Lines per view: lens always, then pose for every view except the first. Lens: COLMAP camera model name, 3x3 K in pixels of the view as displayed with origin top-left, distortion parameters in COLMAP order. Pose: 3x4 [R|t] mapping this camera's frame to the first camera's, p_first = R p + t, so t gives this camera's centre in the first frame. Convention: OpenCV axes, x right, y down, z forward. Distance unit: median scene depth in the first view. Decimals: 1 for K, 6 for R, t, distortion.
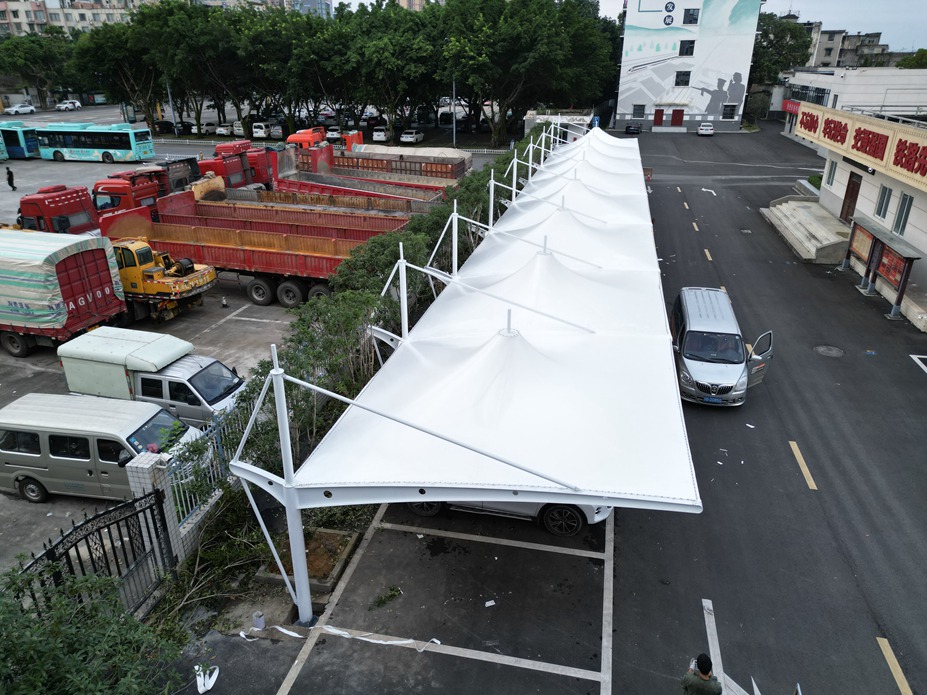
lens RADIAL K [[648.4, 0, 466.0], [0, 648.4, 343.1], [0, 0, 1]] dist [0.054856, -0.041900]
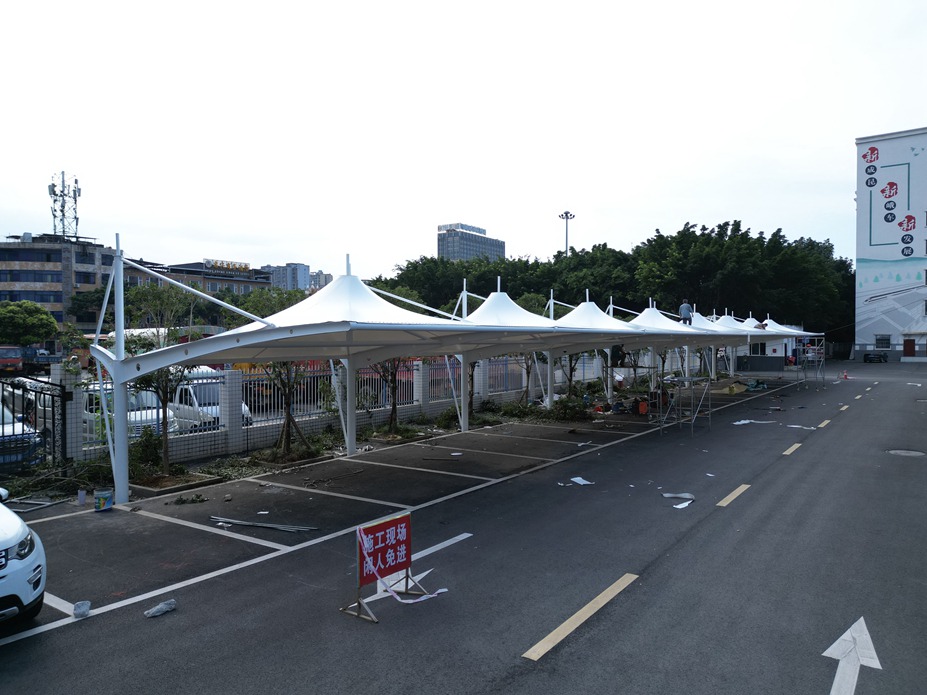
lens RADIAL K [[648.4, 0, 467.6], [0, 648.4, 347.3], [0, 0, 1]] dist [0.054856, -0.041900]
pose [[0.921873, -0.002732, -0.387482, 0.223115], [-0.145875, 0.923963, -0.353572, 0.149174], [0.358985, 0.382473, 0.851378, 0.054837]]
